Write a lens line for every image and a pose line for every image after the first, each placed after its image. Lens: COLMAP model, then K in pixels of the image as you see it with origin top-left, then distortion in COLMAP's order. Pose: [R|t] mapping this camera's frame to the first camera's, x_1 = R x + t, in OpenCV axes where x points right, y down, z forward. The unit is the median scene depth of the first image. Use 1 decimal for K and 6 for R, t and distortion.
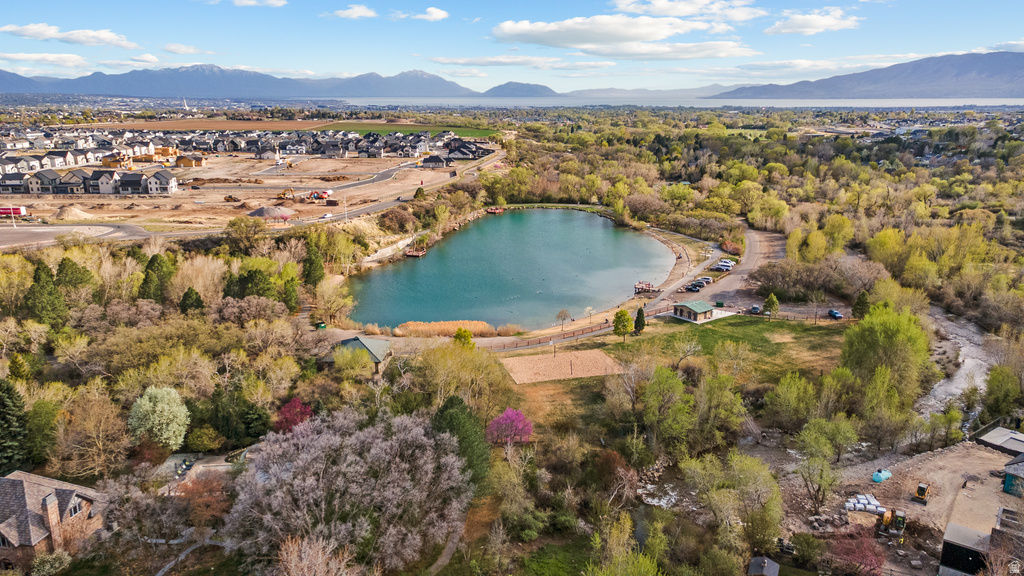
lens RADIAL K [[733.0, 0, 507.6], [0, 733.0, 289.6], [0, 0, 1]] dist [0.026560, 0.046153]
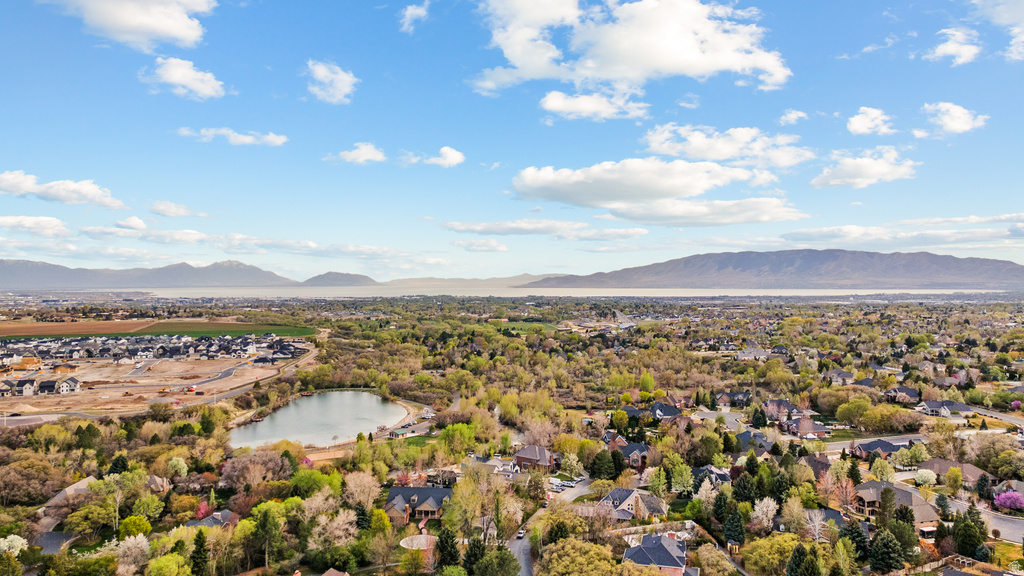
lens RADIAL K [[733.0, 0, 507.6], [0, 733.0, 289.6], [0, 0, 1]] dist [0.026560, 0.046153]
pose [[0.971211, -0.006245, 0.238140, 0.018569], [0.065077, 0.968588, -0.240006, 0.055597], [-0.229161, 0.248594, 0.941109, -0.434893]]
